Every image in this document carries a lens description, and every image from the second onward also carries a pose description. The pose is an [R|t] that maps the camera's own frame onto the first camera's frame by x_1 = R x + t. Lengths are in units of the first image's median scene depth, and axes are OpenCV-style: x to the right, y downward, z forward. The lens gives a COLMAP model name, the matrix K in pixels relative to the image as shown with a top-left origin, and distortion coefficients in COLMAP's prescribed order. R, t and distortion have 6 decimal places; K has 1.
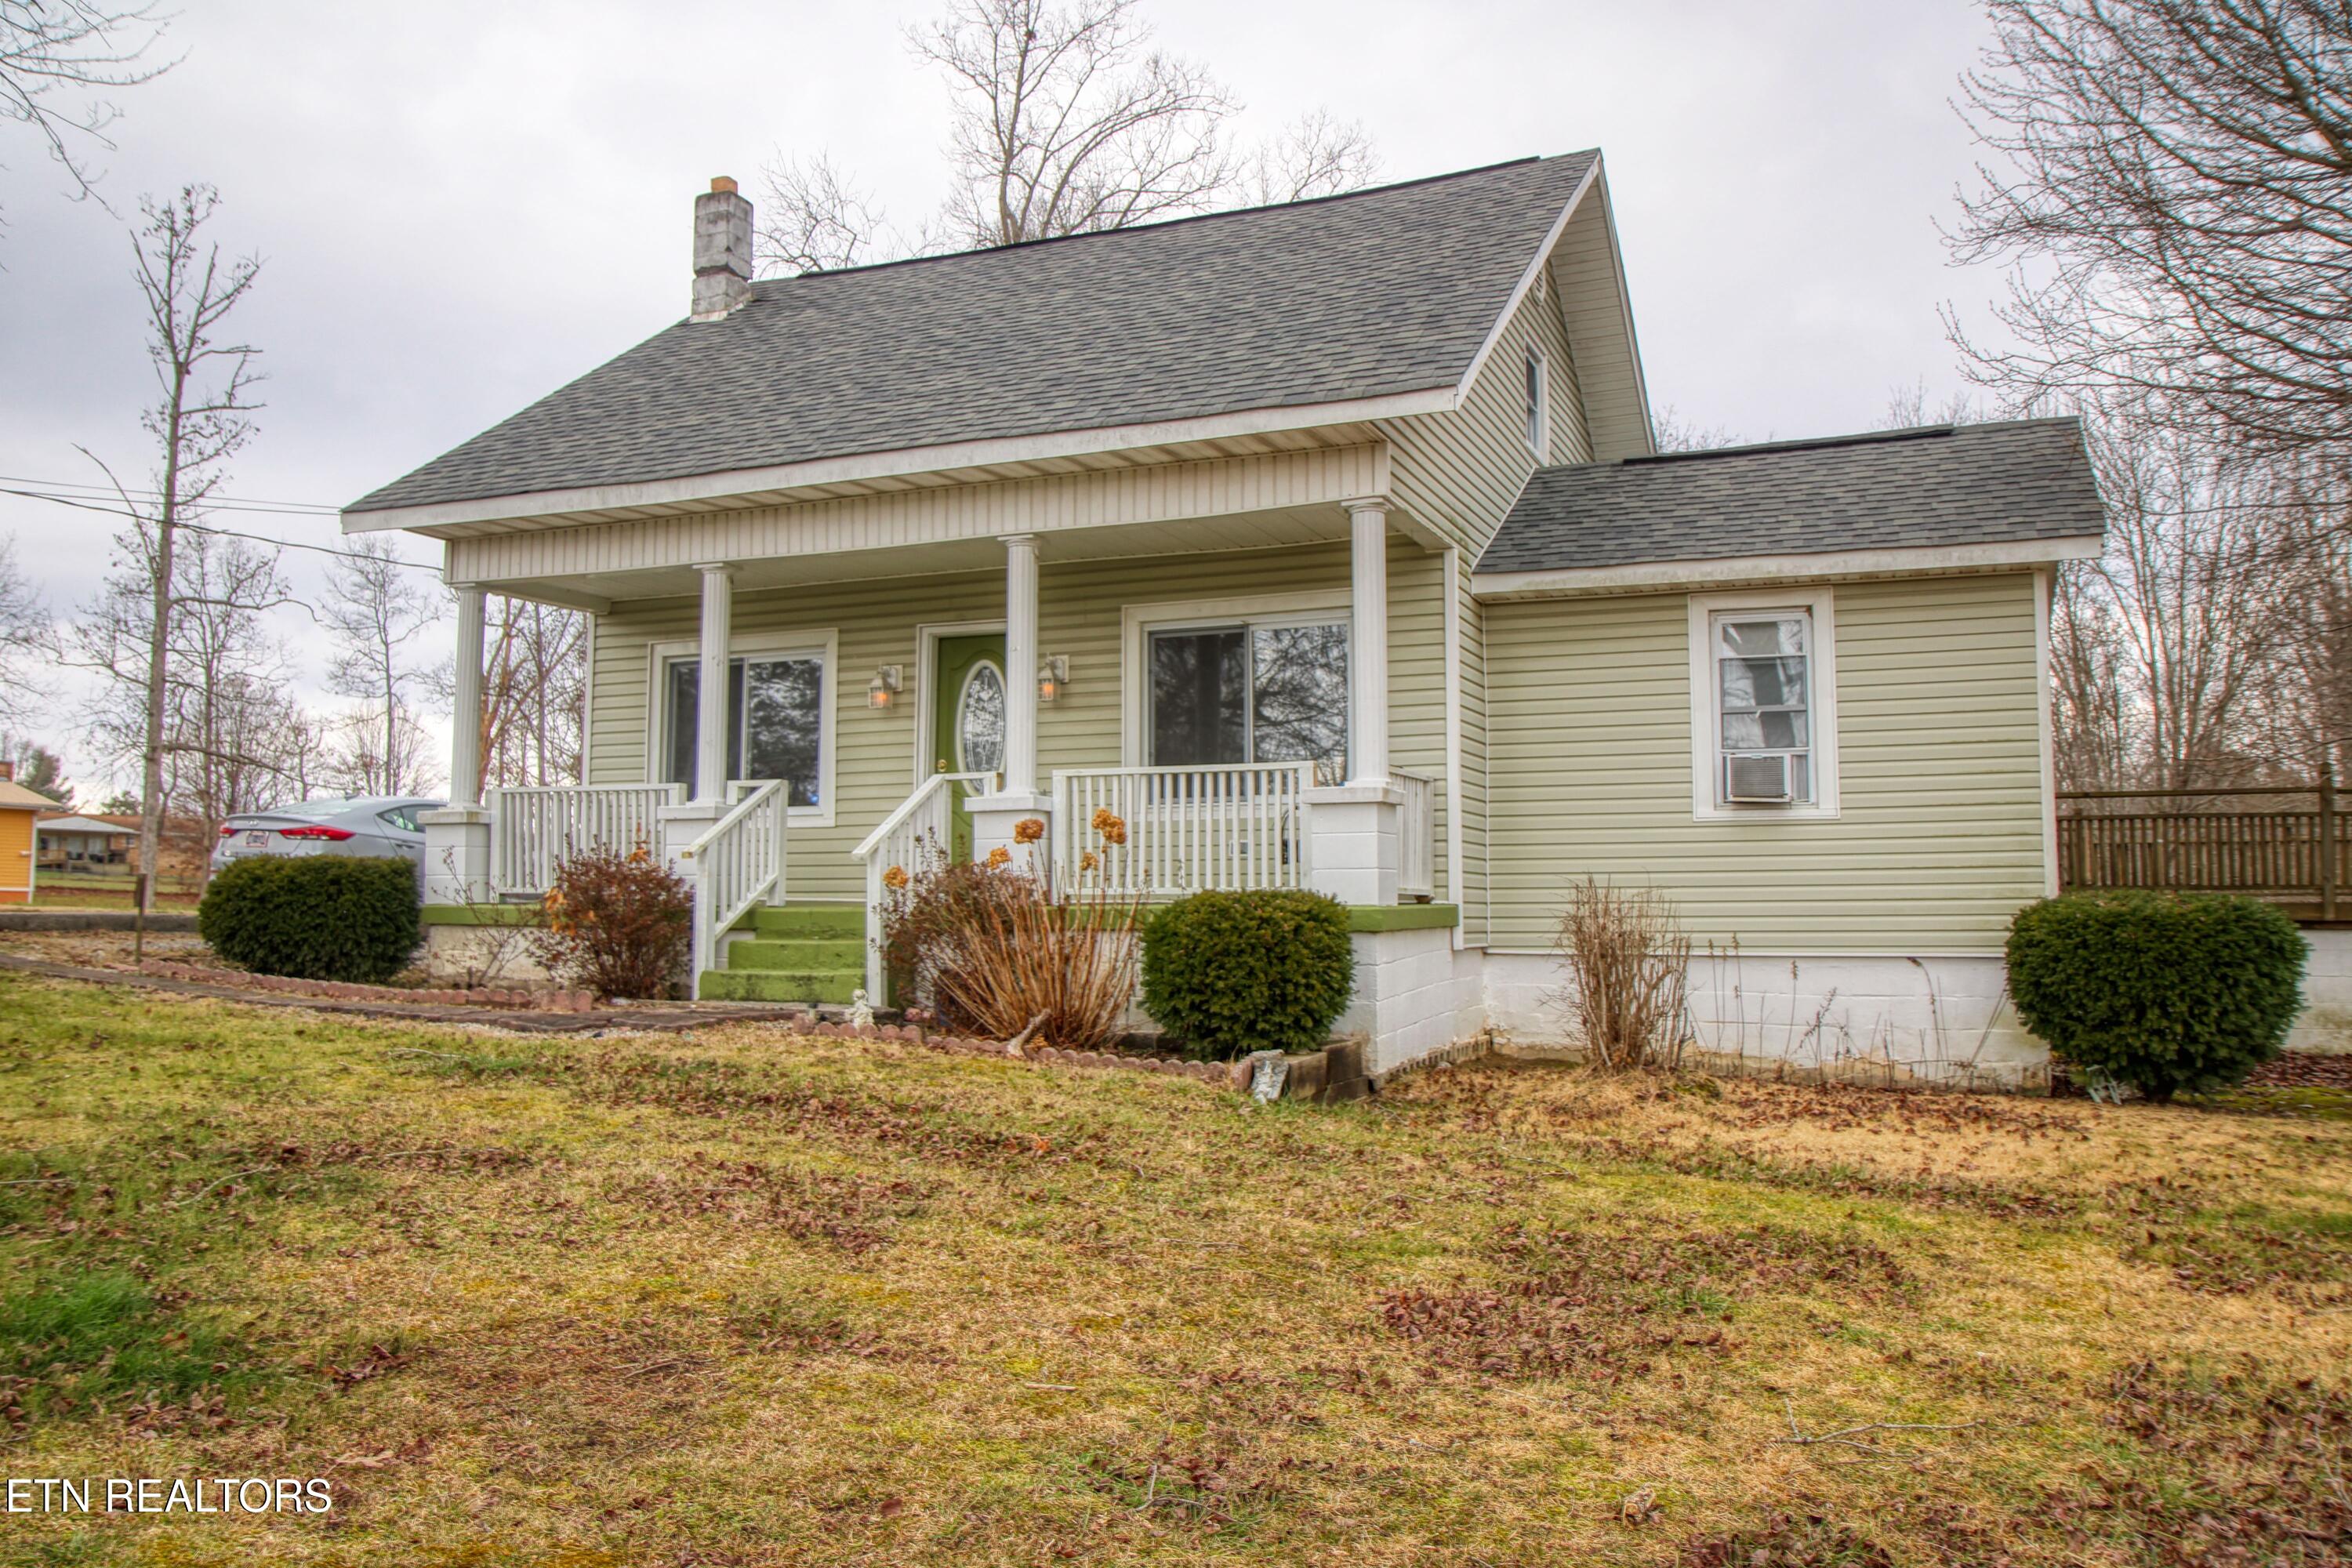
lens RADIAL K [[1855.7, 0, 1166.9], [0, 1855.7, 796.3], [0, 0, 1]] dist [-0.099390, 0.111816]
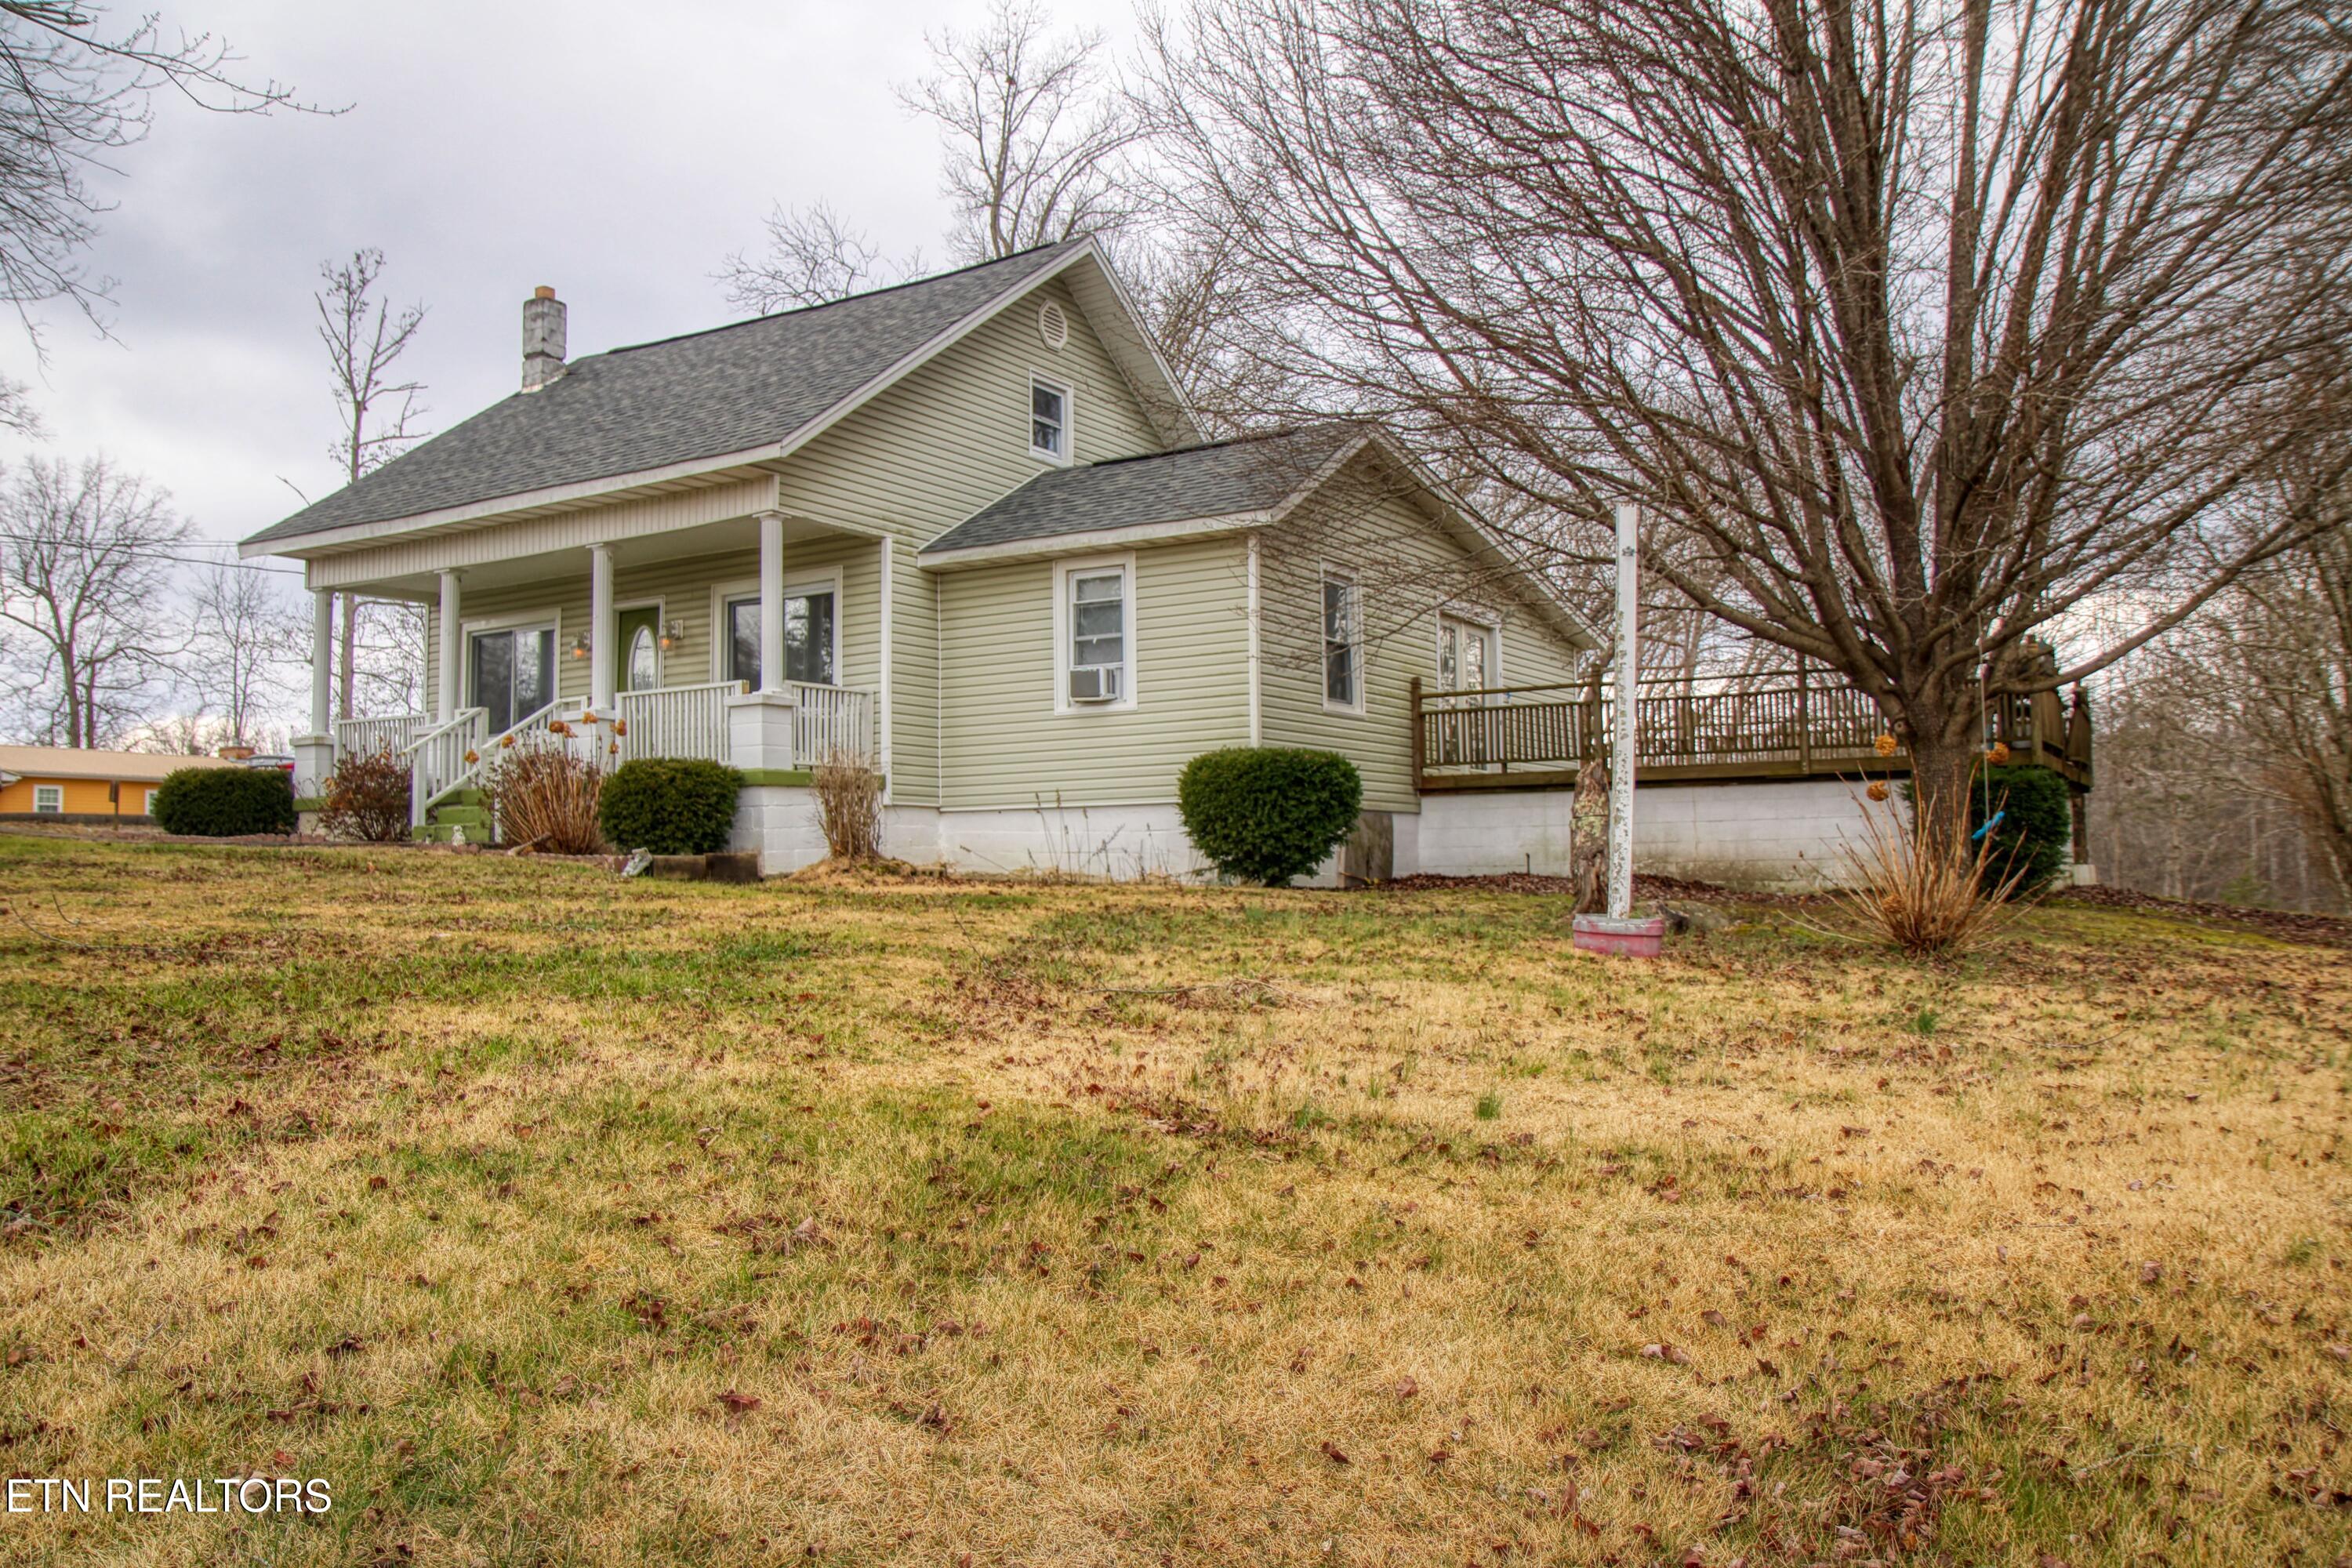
lens RADIAL K [[1855.7, 0, 1166.9], [0, 1855.7, 796.3], [0, 0, 1]] dist [-0.099390, 0.111816]
pose [[0.990080, -0.024568, -0.138340, 0.418265], [0.026937, 0.999520, 0.015273, 0.041943], [0.137898, -0.018848, 0.990267, -0.325309]]
